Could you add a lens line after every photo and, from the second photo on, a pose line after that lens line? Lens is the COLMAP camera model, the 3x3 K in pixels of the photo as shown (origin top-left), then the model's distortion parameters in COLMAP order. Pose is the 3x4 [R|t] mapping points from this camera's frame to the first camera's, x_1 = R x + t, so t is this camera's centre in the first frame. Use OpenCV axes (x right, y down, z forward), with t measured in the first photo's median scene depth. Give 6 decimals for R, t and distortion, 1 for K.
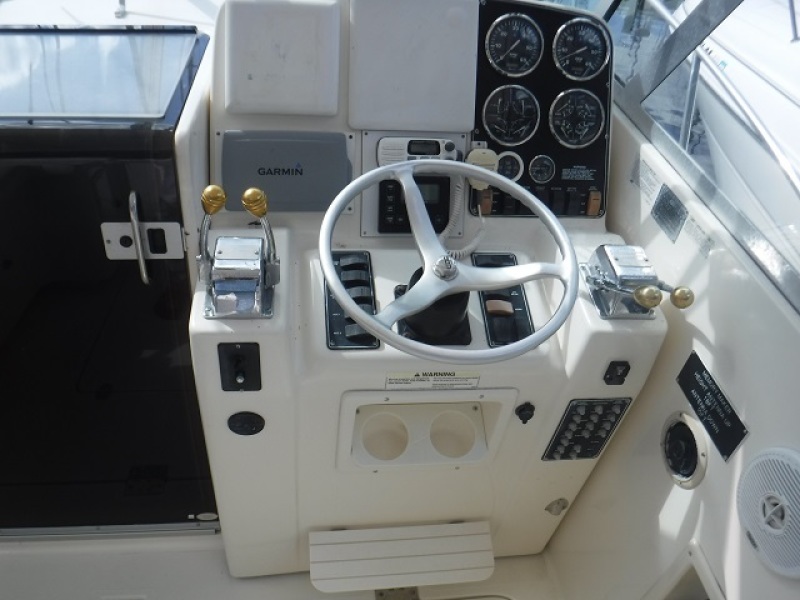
lens RADIAL K [[635.6, 0, 398.6], [0, 635.6, 303.3], [0, 0, 1]] dist [-0.099667, 0.014701]
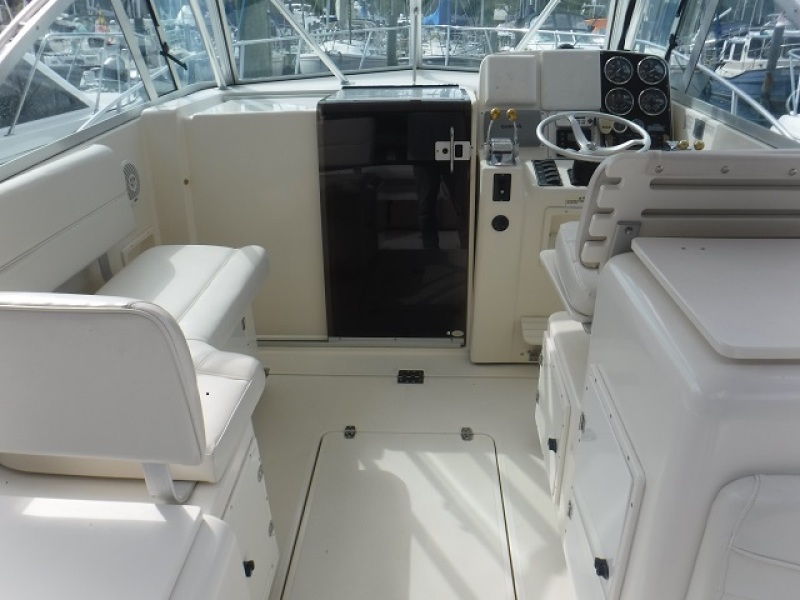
lens RADIAL K [[635.6, 0, 399.6], [0, 635.6, 299.9], [0, 0, 1]] dist [-0.099667, 0.014701]
pose [[0.977702, -0.018270, -0.209200, -0.123382], [-0.035738, 0.967200, -0.251488, 0.956240], [0.206933, 0.253357, 0.944981, -1.012171]]
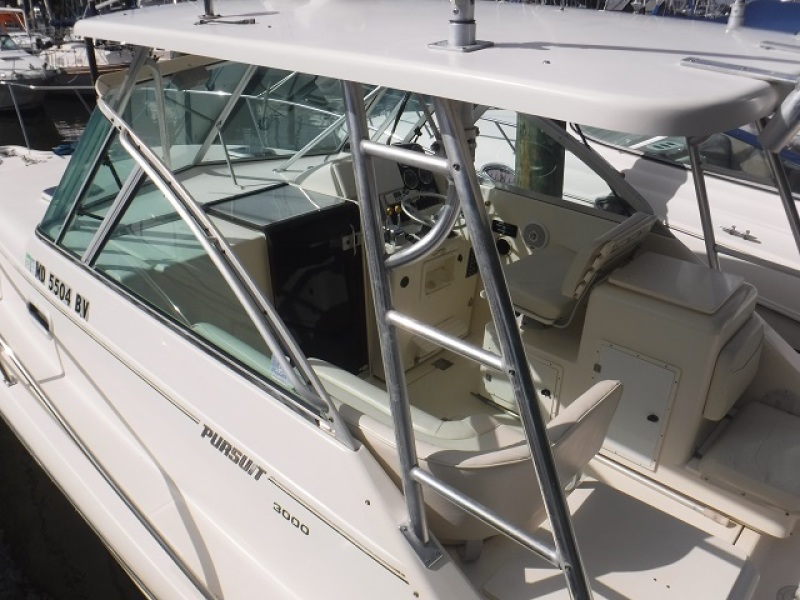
lens RADIAL K [[635.6, 0, 392.7], [0, 635.6, 306.4], [0, 0, 1]] dist [-0.099667, 0.014701]
pose [[0.766310, -0.354322, 0.535933, -1.939848], [0.444697, 0.894579, -0.044421, 0.394018], [-0.463695, 0.272369, 0.843091, -1.543603]]
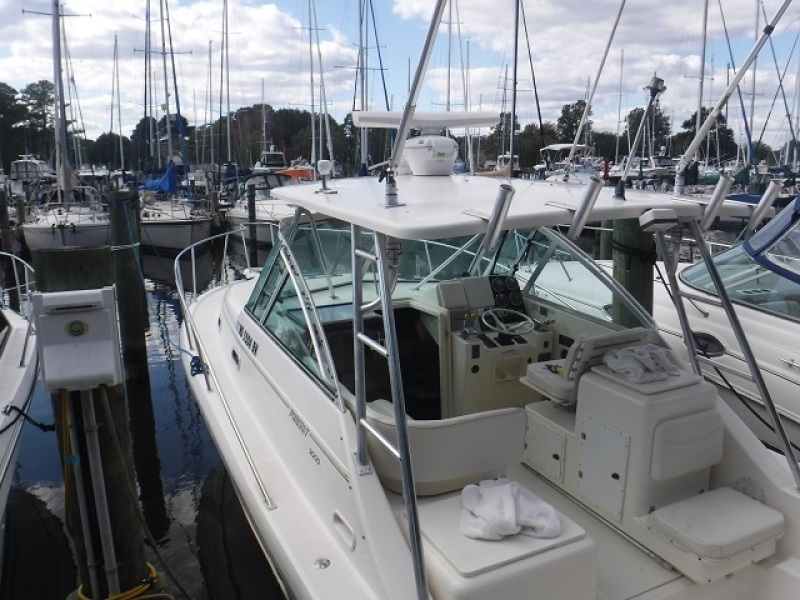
lens RADIAL K [[635.6, 0, 394.6], [0, 635.6, 300.4], [0, 0, 1]] dist [-0.099667, 0.014701]
pose [[0.948675, -0.158624, 0.273593, -1.799025], [0.261375, 0.880298, -0.395929, 1.293087], [-0.178040, 0.447118, 0.876577, -2.805445]]
